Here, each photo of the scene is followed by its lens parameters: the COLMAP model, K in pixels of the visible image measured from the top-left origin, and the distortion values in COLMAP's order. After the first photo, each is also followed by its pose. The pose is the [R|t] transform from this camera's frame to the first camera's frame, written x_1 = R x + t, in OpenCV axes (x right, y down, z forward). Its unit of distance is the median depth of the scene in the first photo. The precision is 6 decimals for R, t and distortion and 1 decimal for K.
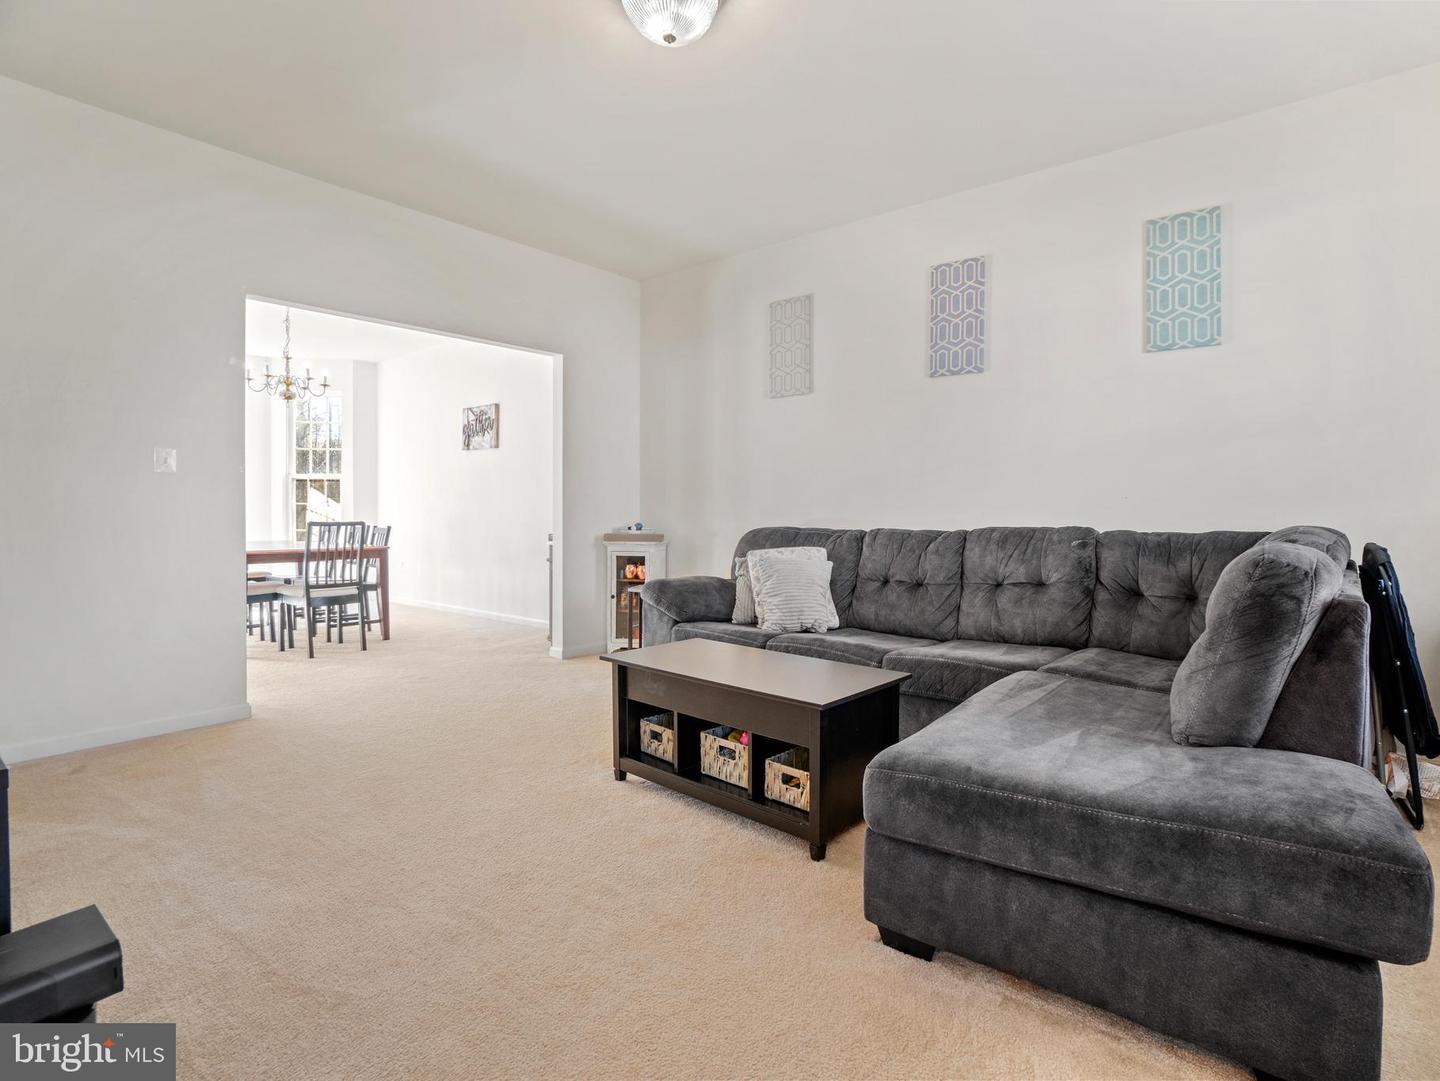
lens RADIAL K [[745.9, 0, 814.7], [0, 745.9, 526.9], [0, 0, 1]] dist [-0.052042, 0.002385]
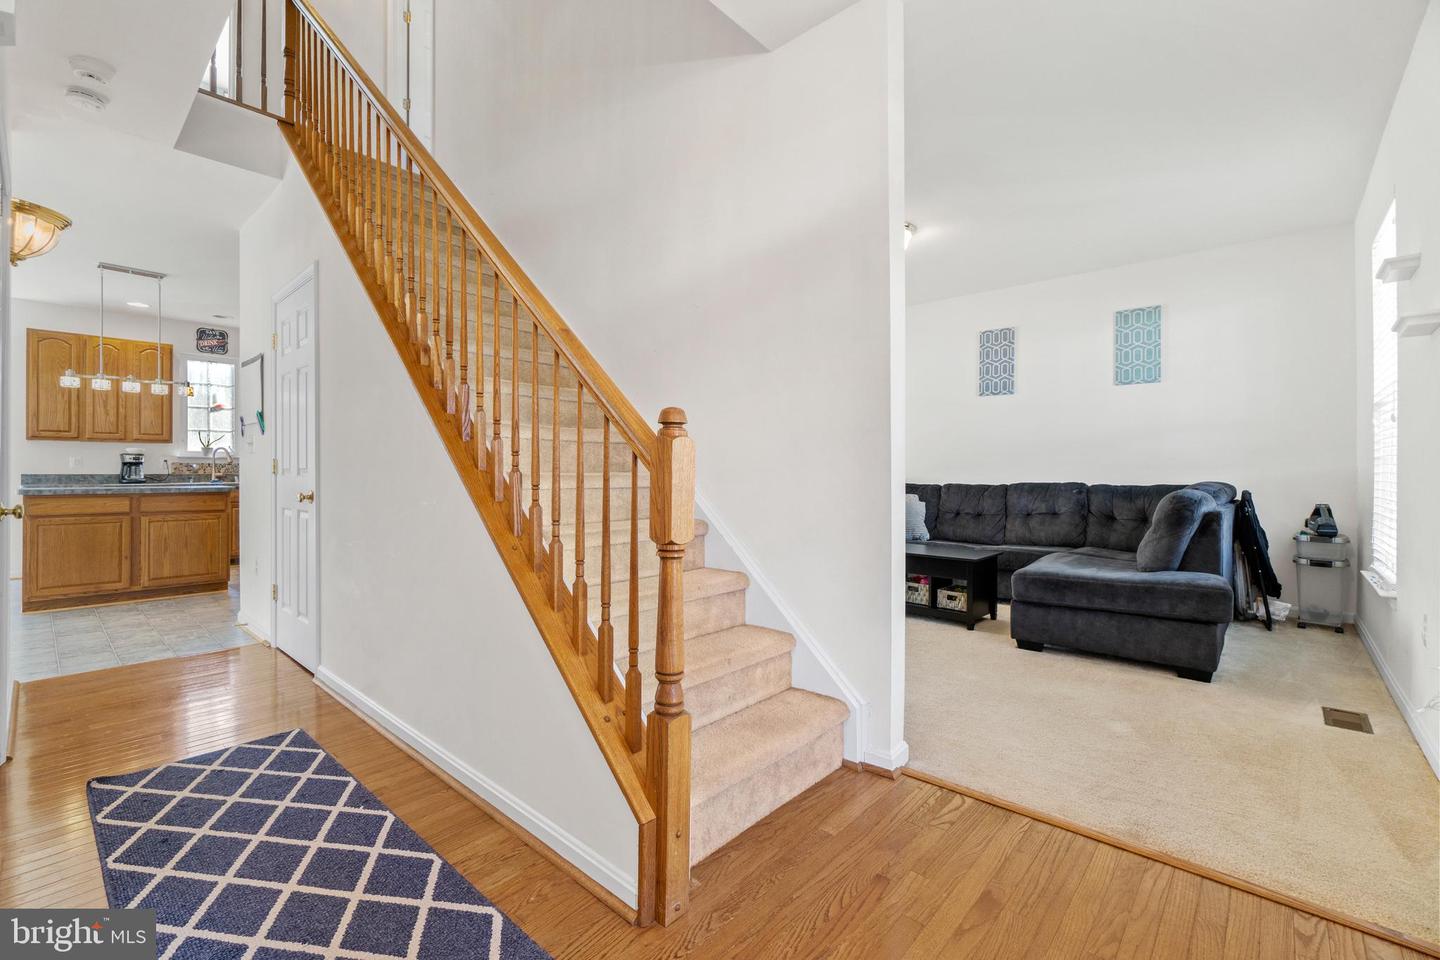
lens RADIAL K [[632.3, 0, 718.7], [0, 632.3, 475.1], [0, 0, 1]] dist [-0.014764, -0.000444]
pose [[0.993230, -0.005769, -0.116018, -0.364499], [0.004411, 0.999919, -0.011961, -0.003656], [0.116078, 0.011369, 0.993175, -0.689322]]
